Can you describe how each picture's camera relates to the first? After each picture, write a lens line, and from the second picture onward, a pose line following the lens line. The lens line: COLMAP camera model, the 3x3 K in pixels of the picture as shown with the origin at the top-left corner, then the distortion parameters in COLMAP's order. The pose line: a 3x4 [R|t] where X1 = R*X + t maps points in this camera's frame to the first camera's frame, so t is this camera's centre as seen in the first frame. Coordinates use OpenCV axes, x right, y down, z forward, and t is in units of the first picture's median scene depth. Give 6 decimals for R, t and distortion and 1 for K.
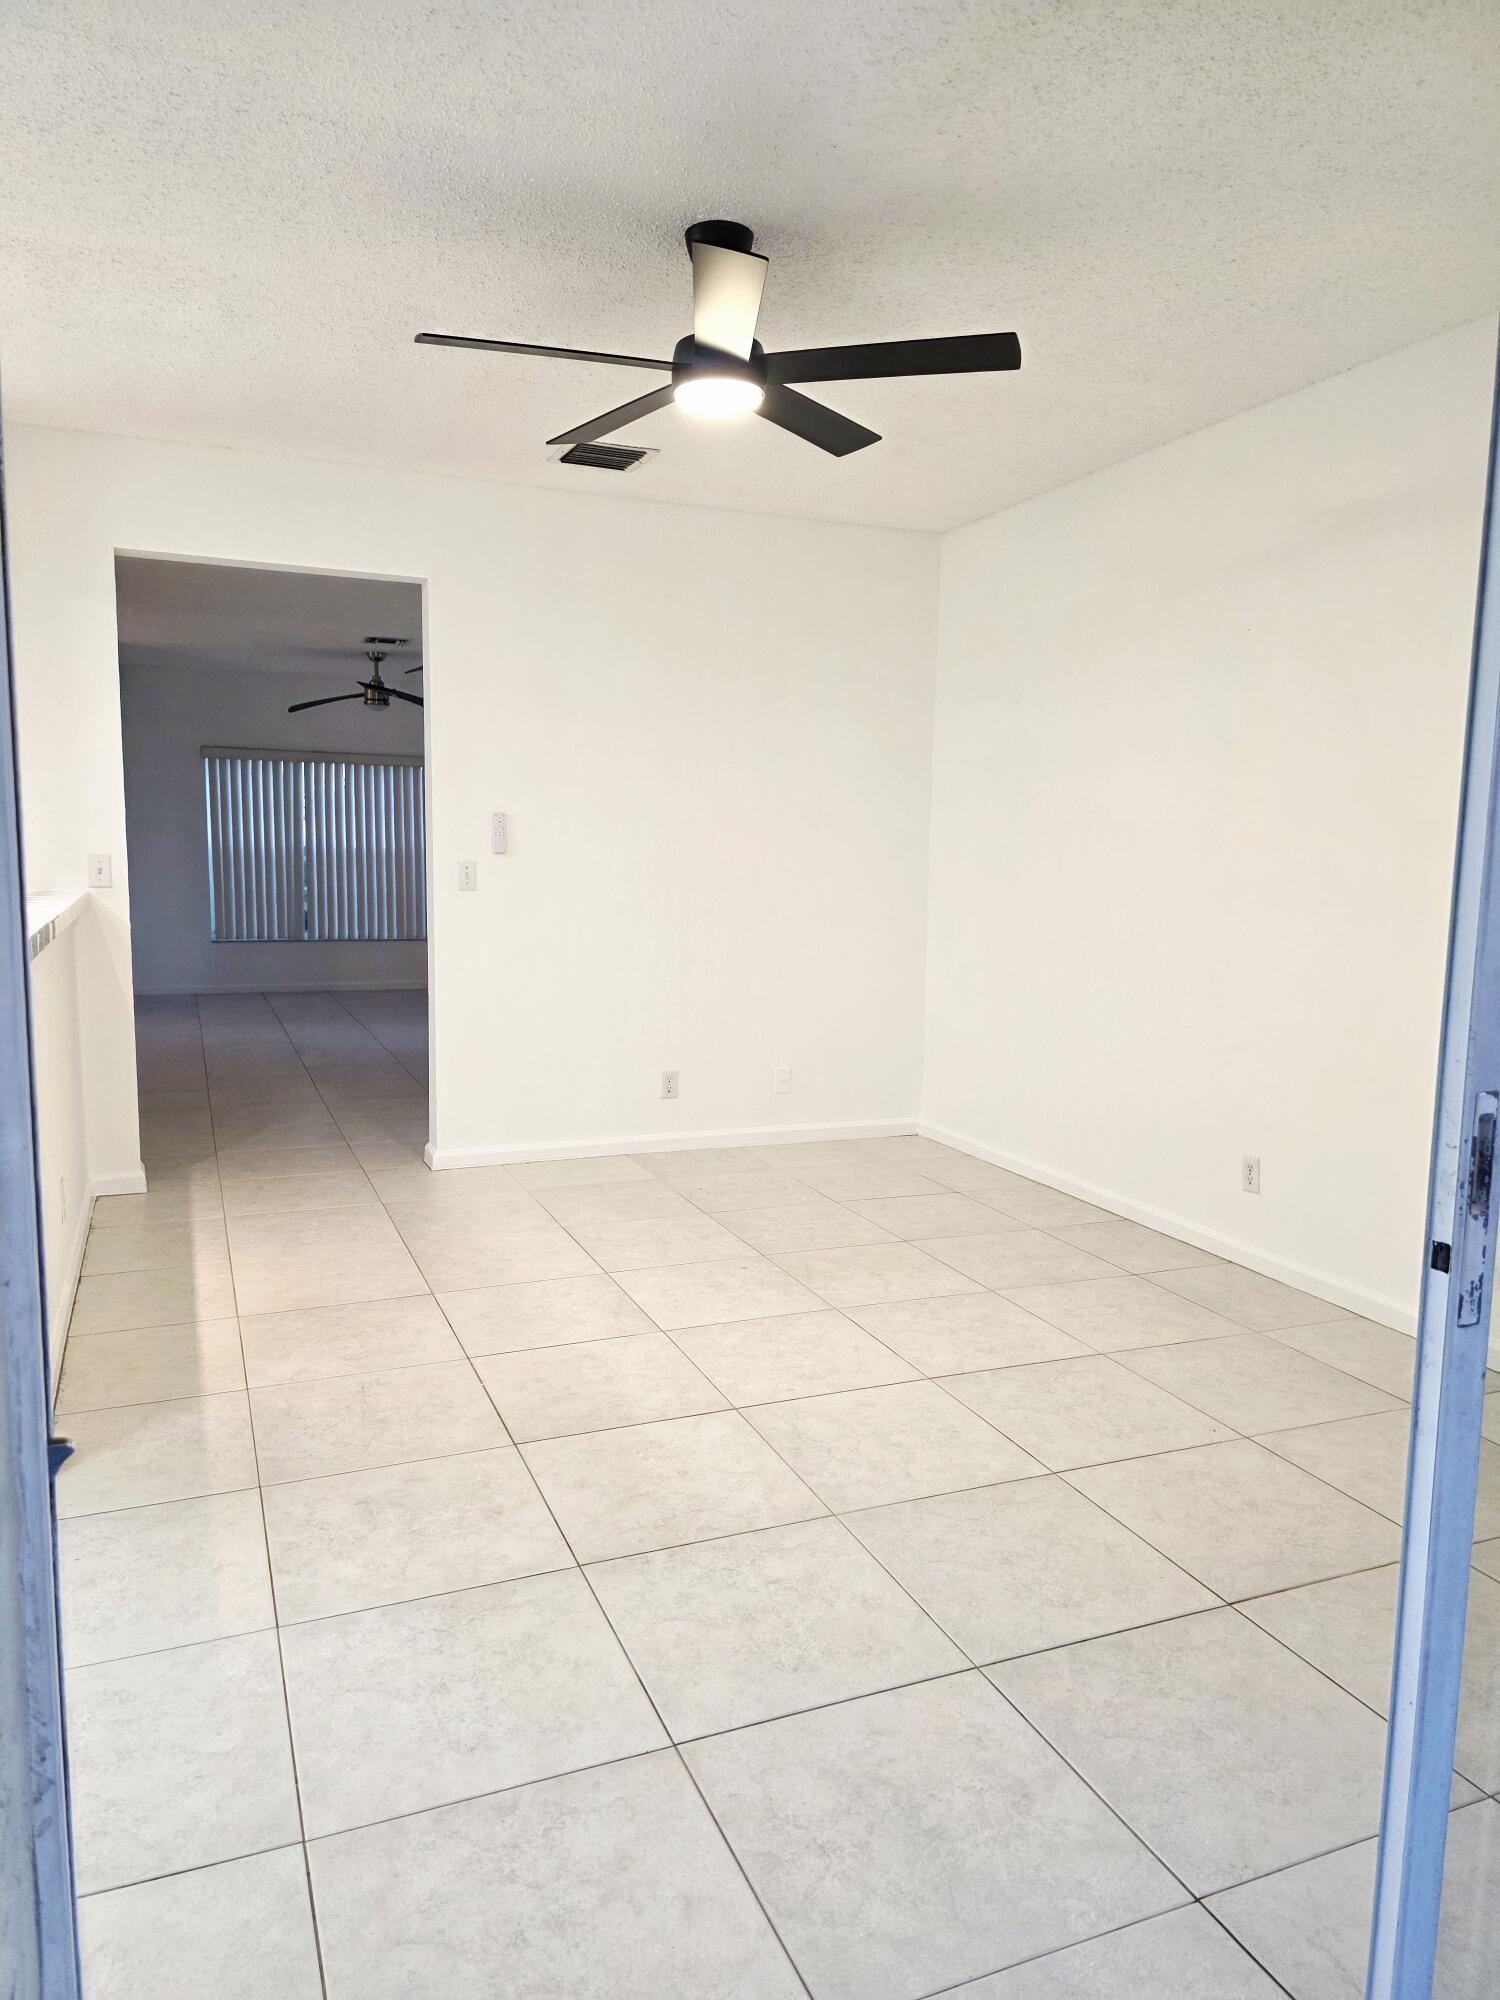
lens RADIAL K [[1342.5, 0, 735.1], [0, 1342.5, 1005.1], [0, 0, 1]] dist [0.067360, -0.071724]
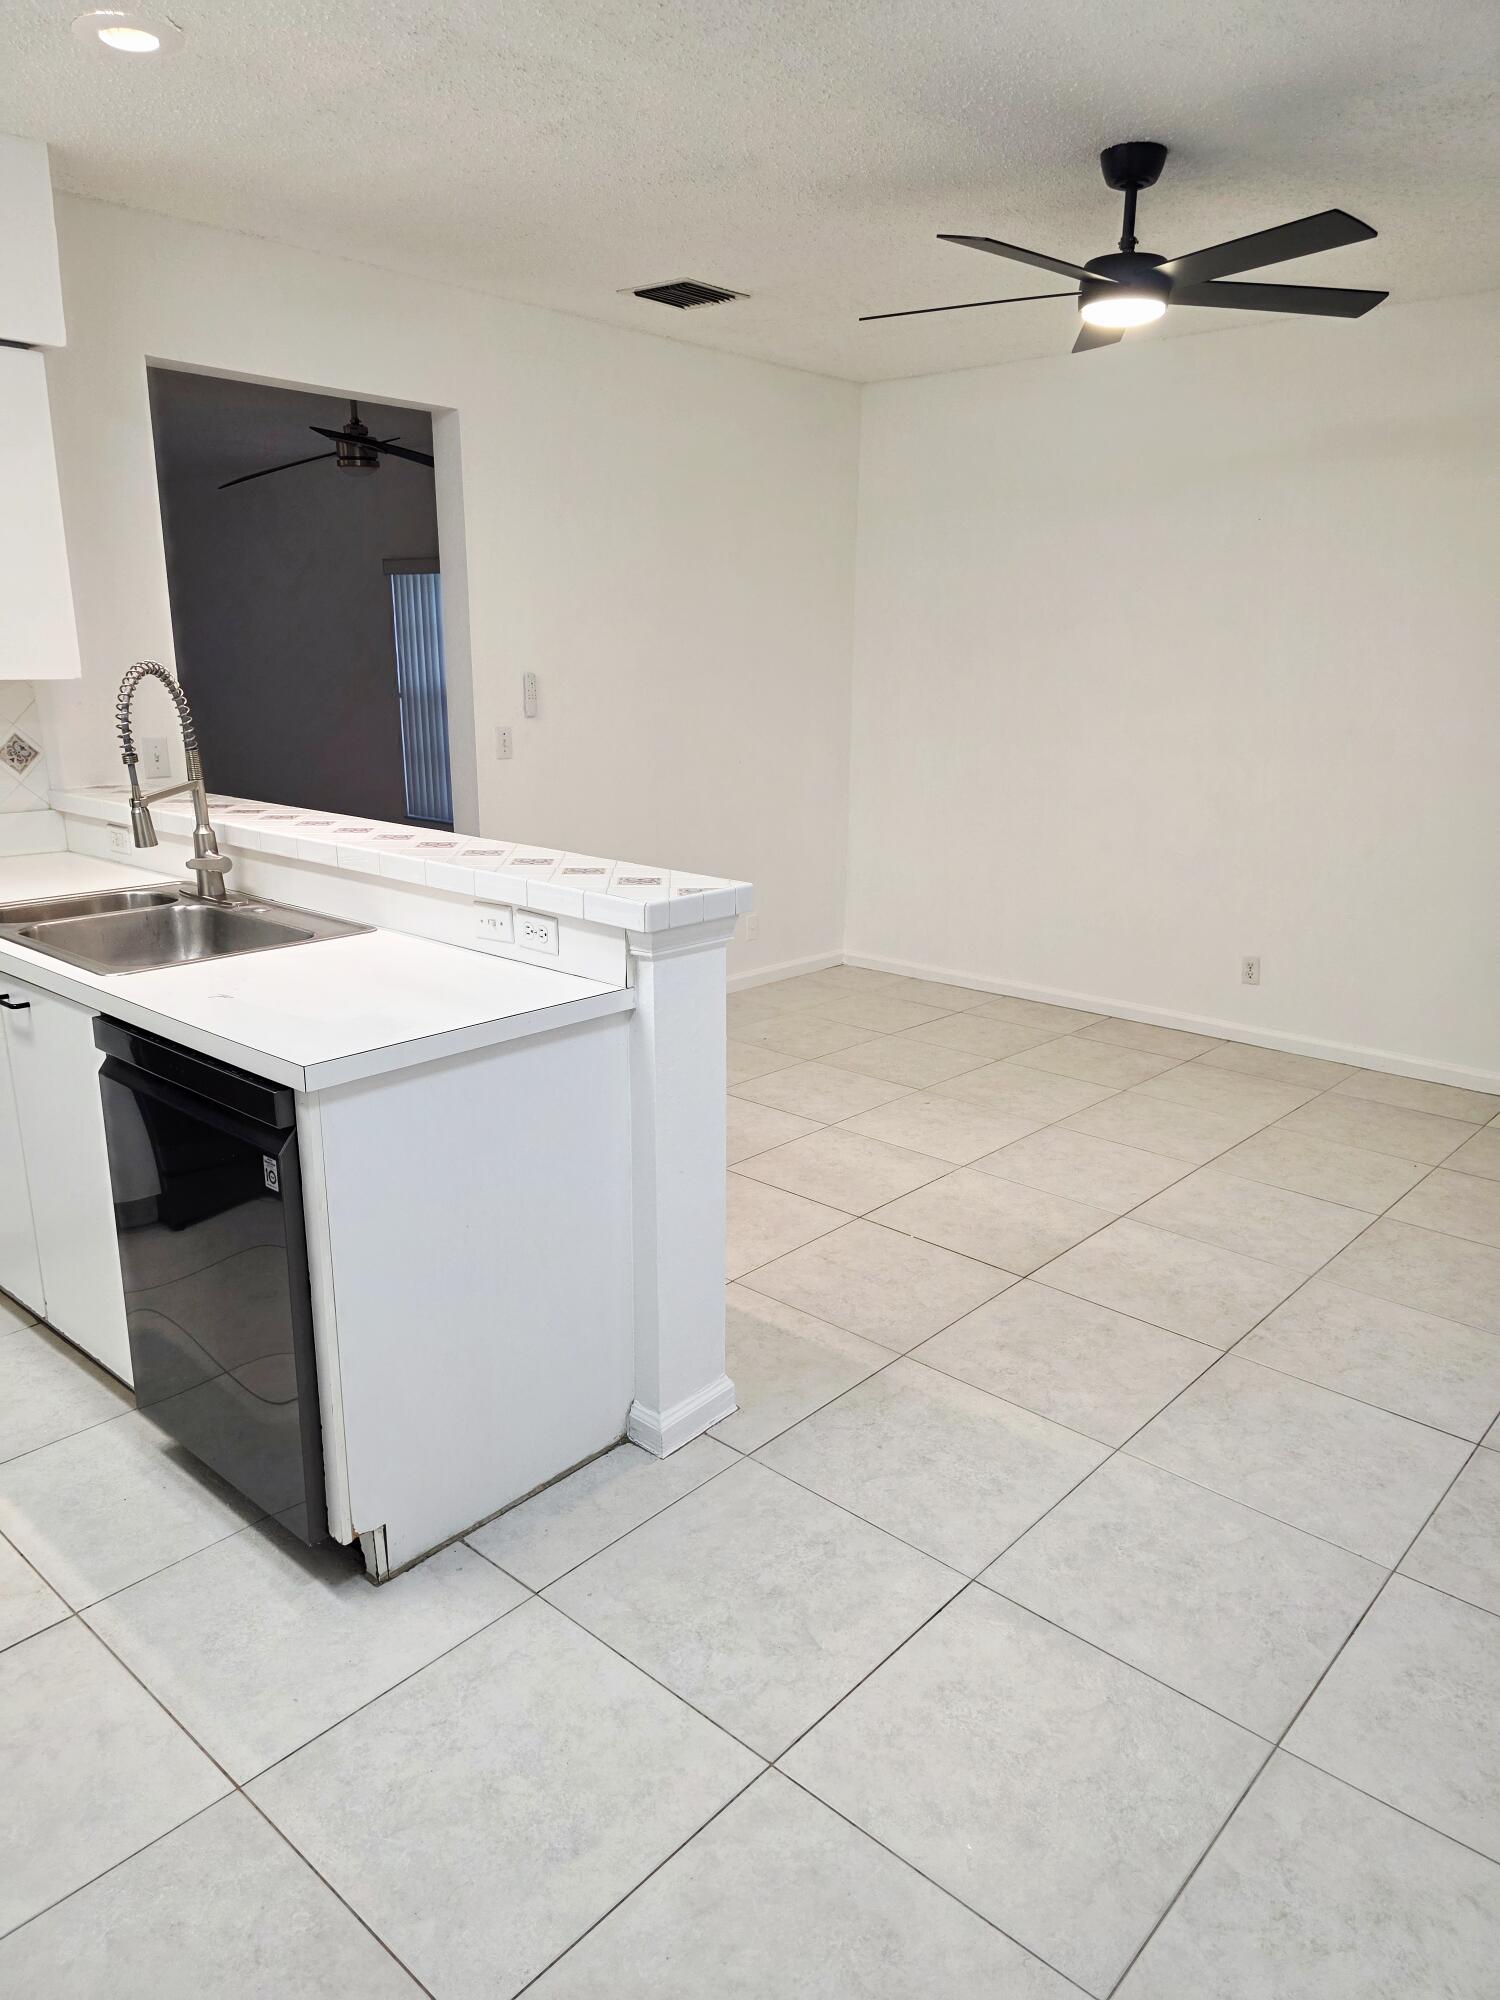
lens RADIAL K [[1351.8, 0, 755.4], [0, 1351.8, 1005.1], [0, 0, 1]] dist [0.070321, -0.073523]
pose [[0.899106, -0.116829, 0.421852, -0.594621], [0.055335, 0.986329, 0.155221, -0.067992], [-0.434219, -0.116217, 0.893279, 0.069874]]
